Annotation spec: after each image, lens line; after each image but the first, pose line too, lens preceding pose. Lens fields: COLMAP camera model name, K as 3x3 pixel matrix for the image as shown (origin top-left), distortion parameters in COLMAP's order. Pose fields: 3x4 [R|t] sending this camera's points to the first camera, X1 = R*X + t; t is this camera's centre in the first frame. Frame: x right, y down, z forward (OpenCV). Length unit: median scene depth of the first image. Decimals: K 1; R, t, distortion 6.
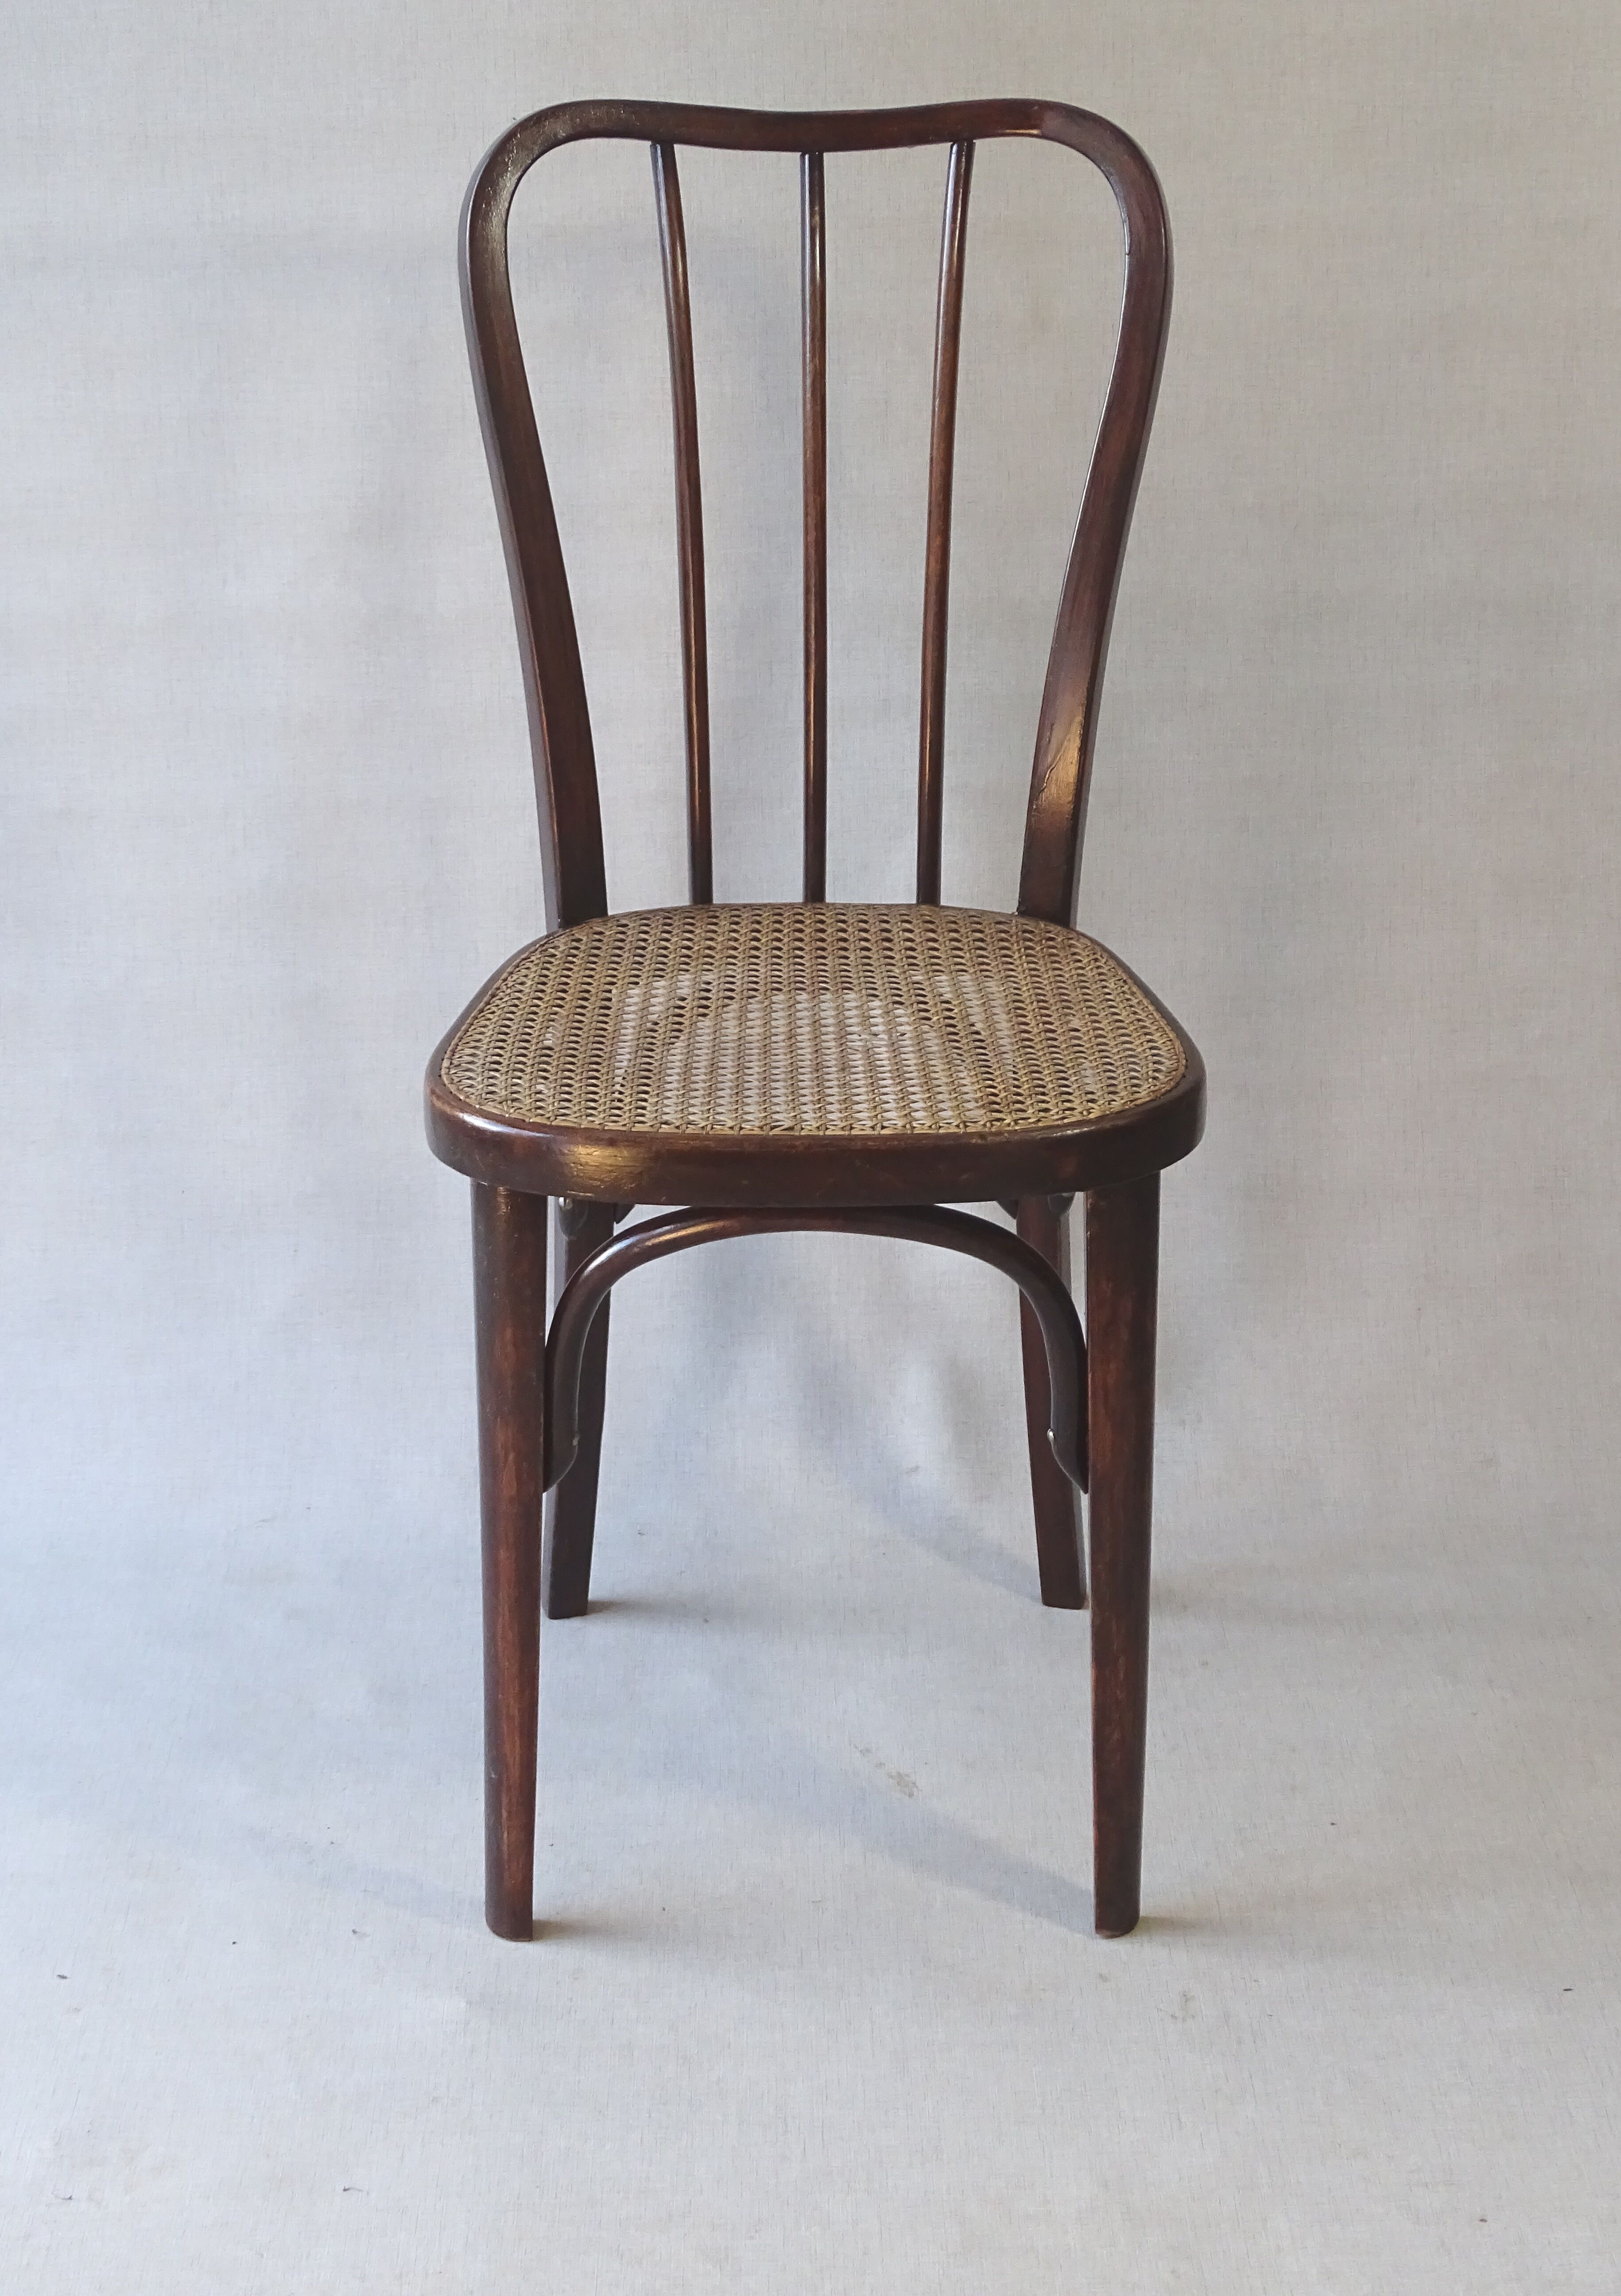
lens RADIAL K [[4116.7, 0, 823.8], [0, 4116.7, 1146.7], [0, 0, 1]] dist [0.002148, 0.000000]
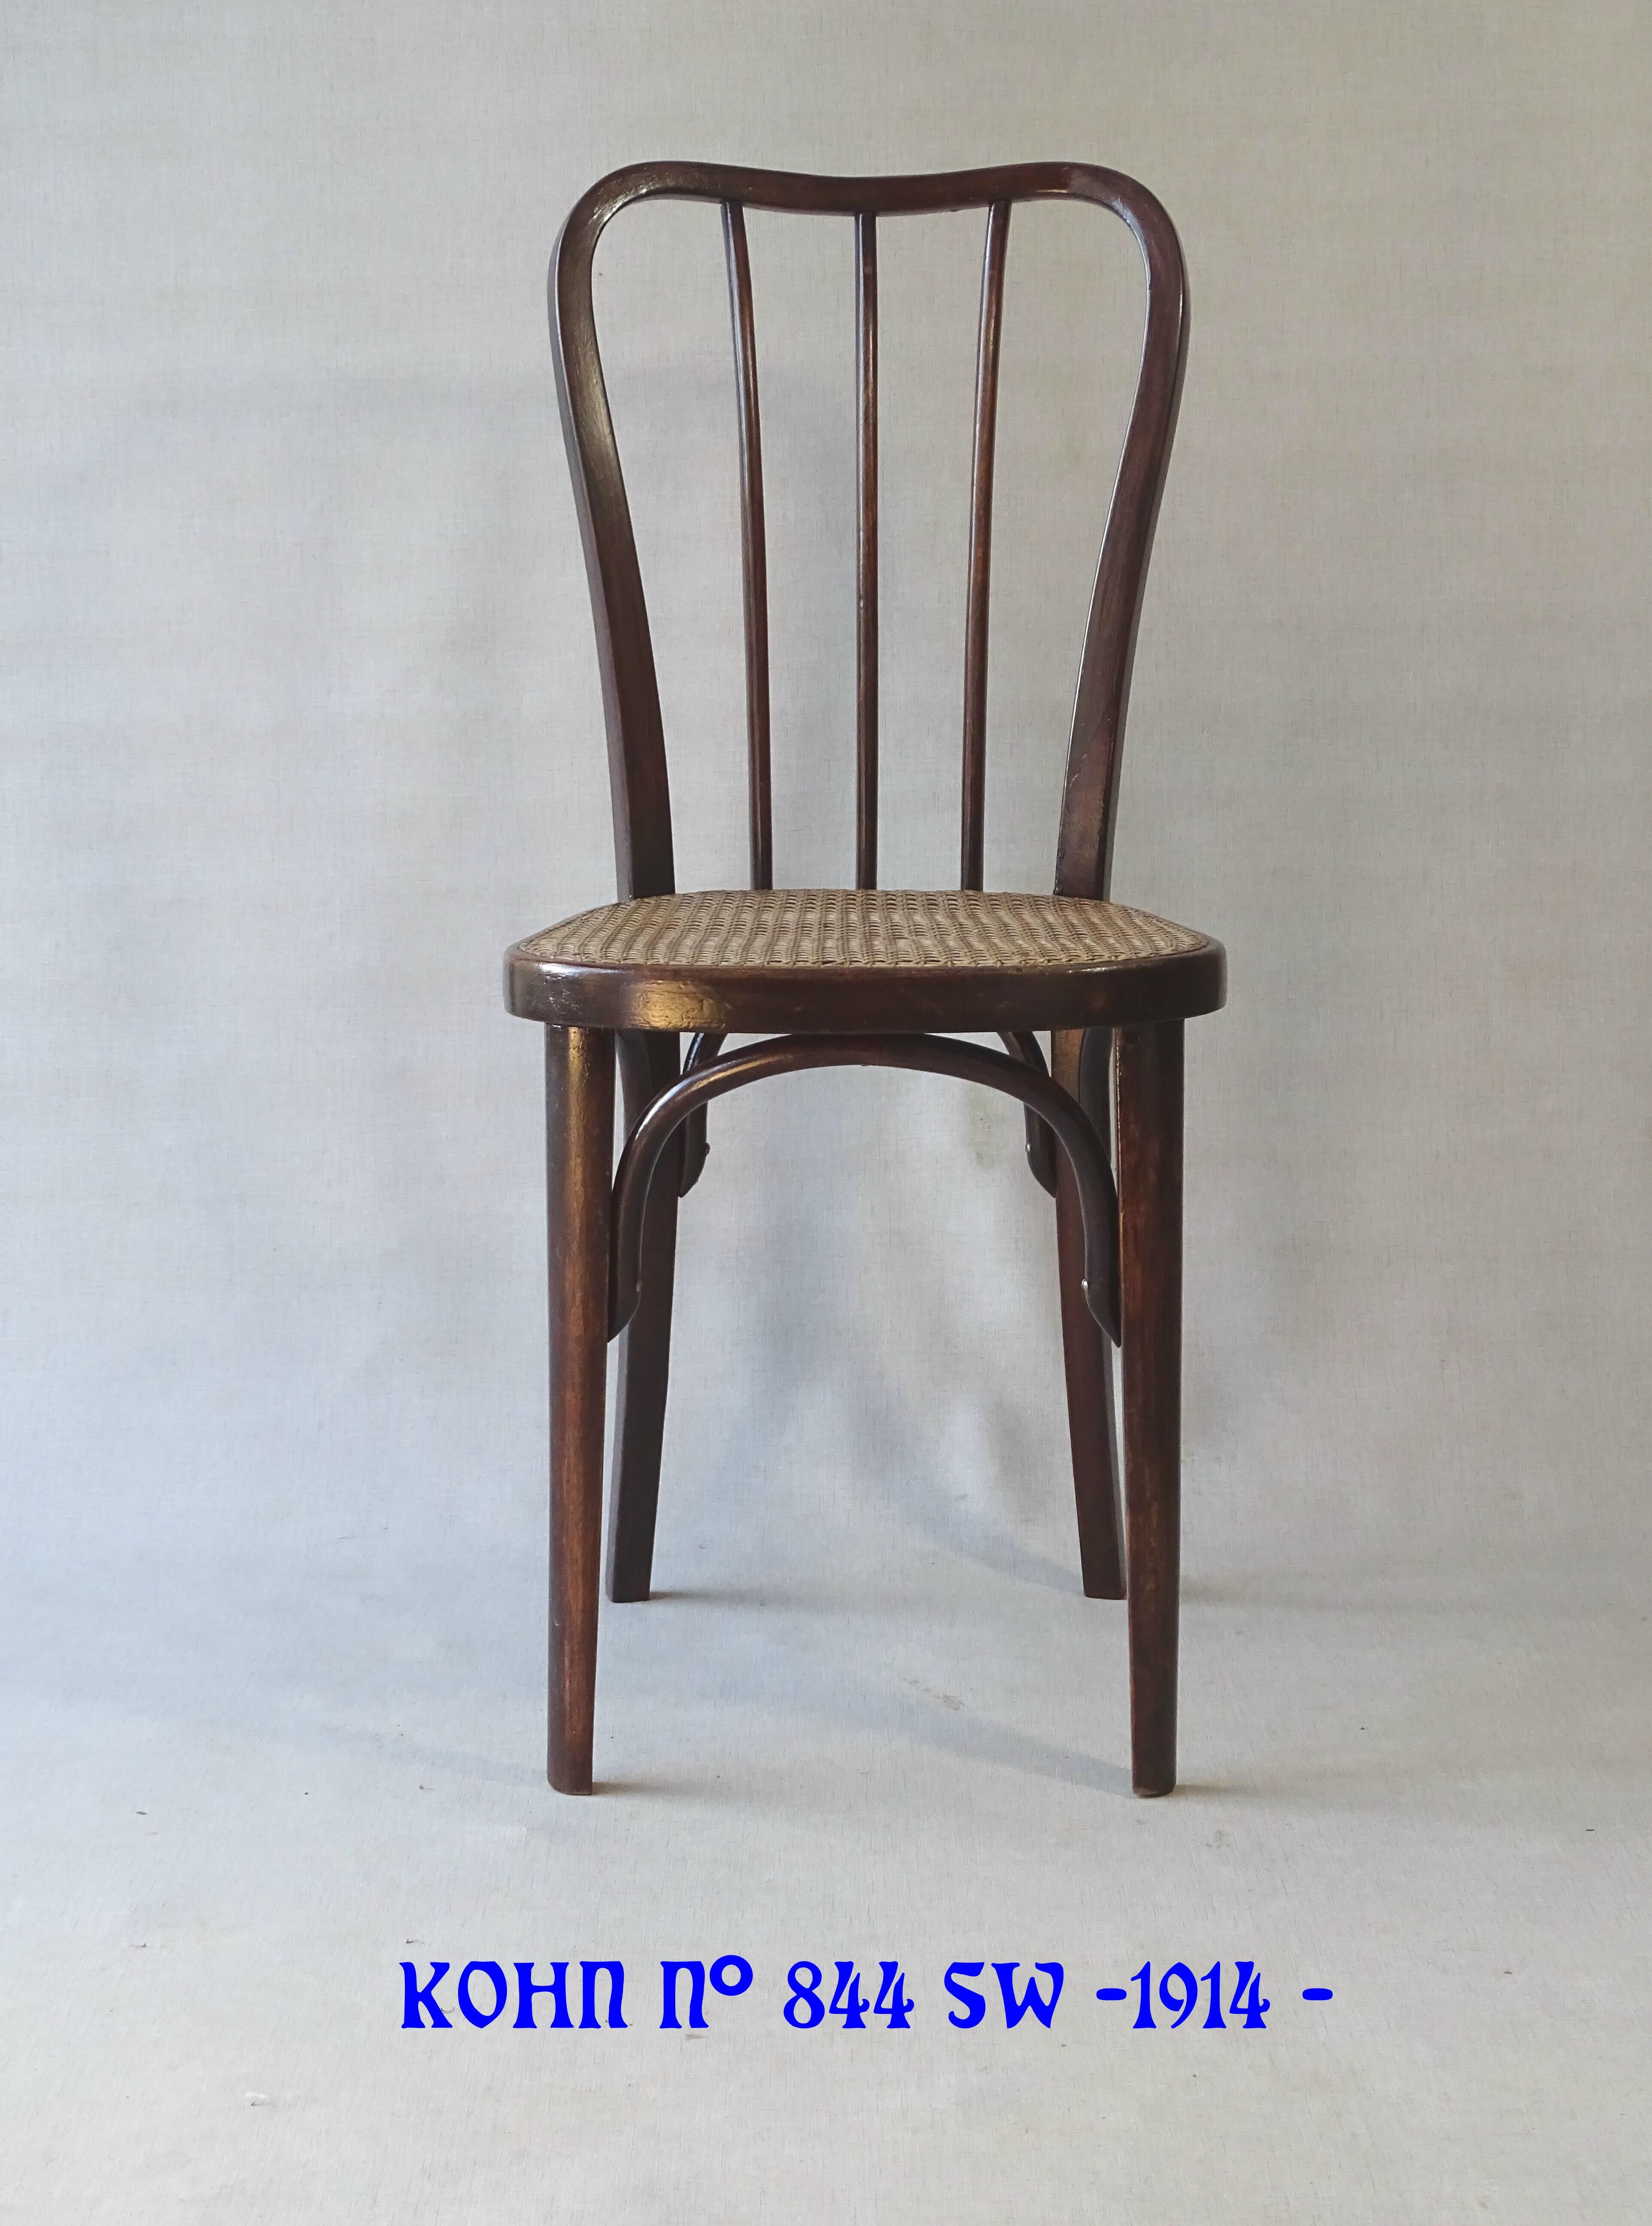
lens RADIAL K [[4009.4, 0, 804.2], [0, 4009.4, 1122.4], [0, 0, 1]] dist [0.006402, 0.000000]
pose [[0.999746, 0.001017, -0.022526, 0.005173], [-0.005166, 0.982747, -0.184883, 0.196060], [0.021949, 0.184952, 0.982502, -0.024840]]
